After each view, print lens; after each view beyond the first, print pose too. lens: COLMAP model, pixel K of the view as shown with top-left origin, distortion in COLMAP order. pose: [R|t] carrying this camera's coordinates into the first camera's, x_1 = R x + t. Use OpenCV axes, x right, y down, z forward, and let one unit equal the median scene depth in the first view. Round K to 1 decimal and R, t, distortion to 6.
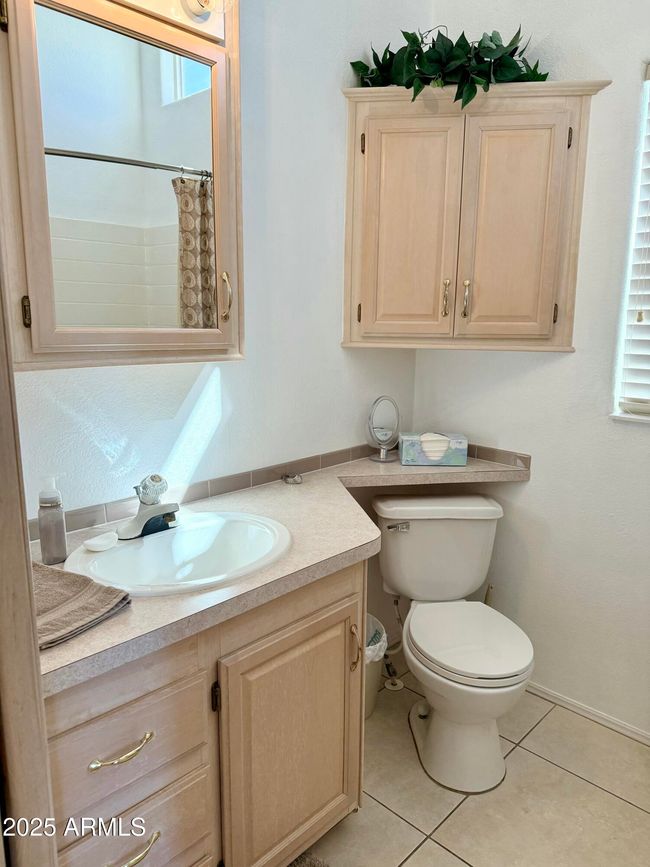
lens RADIAL K [[617.6, 0, 326.4], [0, 617.6, 436.5], [0, 0, 1]] dist [0.113194, -0.126288]
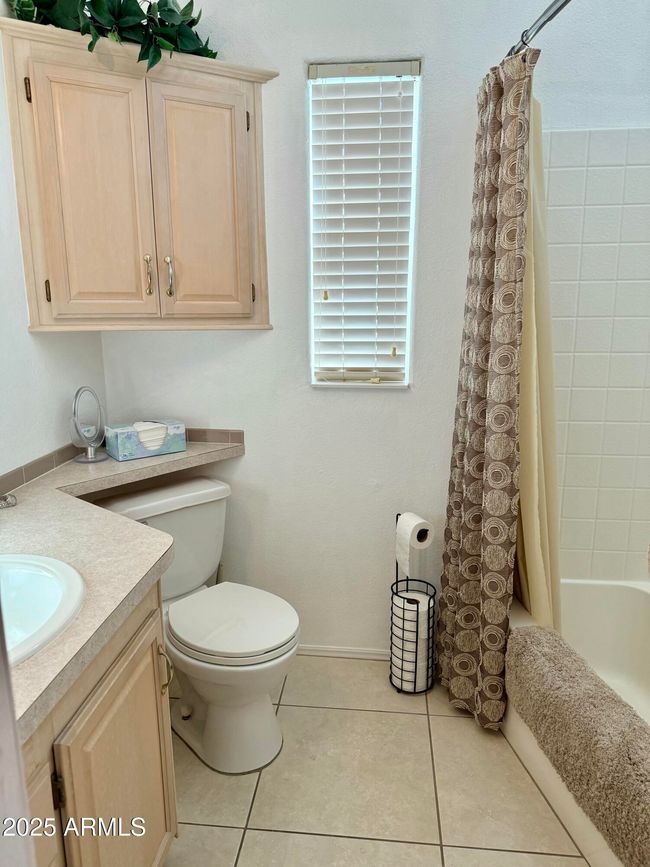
lens RADIAL K [[621.8, 0, 326.1], [0, 621.8, 430.3], [0, 0, 1]] dist [0.111811, -0.124799]
pose [[0.785870, -0.141364, 0.602017, -0.199686], [0.129692, 0.989547, 0.063063, -0.018472], [-0.604639, 0.028517, 0.795989, 0.099812]]
